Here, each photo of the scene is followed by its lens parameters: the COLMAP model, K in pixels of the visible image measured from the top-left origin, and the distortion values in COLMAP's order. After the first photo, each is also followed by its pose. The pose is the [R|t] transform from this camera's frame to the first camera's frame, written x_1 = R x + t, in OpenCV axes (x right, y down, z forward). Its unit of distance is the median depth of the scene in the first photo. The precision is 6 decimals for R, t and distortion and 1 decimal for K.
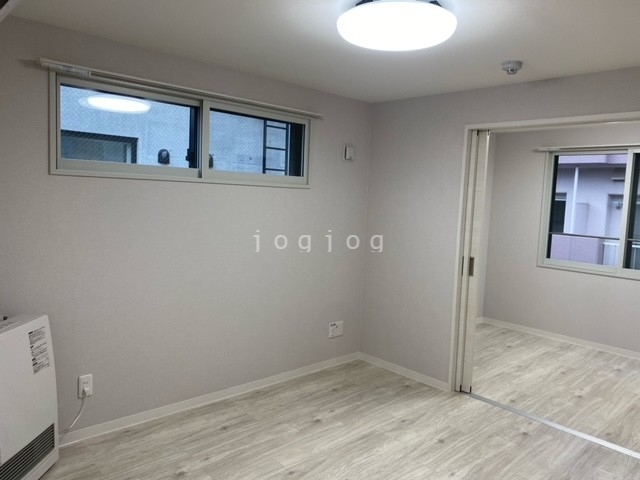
lens RADIAL K [[484.4, 0, 324.5], [0, 484.4, 236.4], [0, 0, 1]] dist [0.004689, 0.003198]
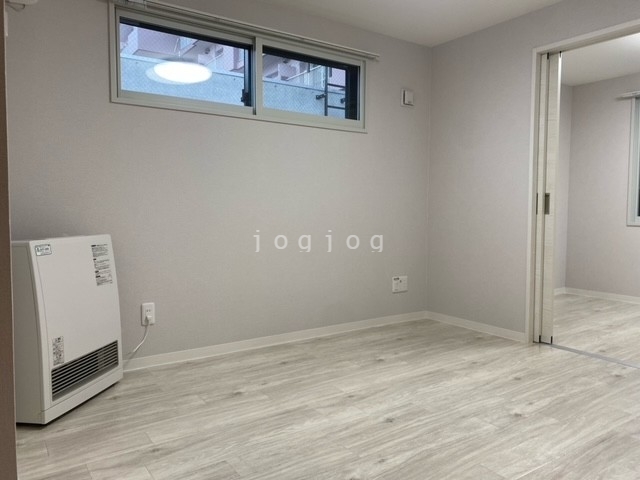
lens RADIAL K [[483.5, 0, 320.3], [0, 483.5, 237.4], [0, 0, 1]] dist [0.007825, -0.004207]
pose [[0.987883, -0.031284, -0.152018, 0.019105], [0.026712, 0.999130, -0.032030, 0.150350], [0.152888, 0.027582, 0.987859, 0.036919]]
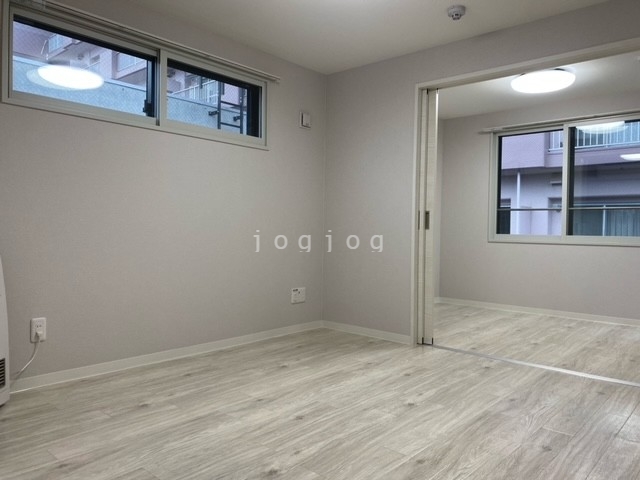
lens RADIAL K [[481.6, 0, 321.8], [0, 481.6, 238.2], [0, 0, 1]] dist [0.025800, -0.034660]
pose [[0.995560, -0.029378, 0.089429, -0.015522], [0.035142, 0.997358, -0.063570, 0.165696], [-0.087325, 0.066431, 0.993962, -0.002032]]
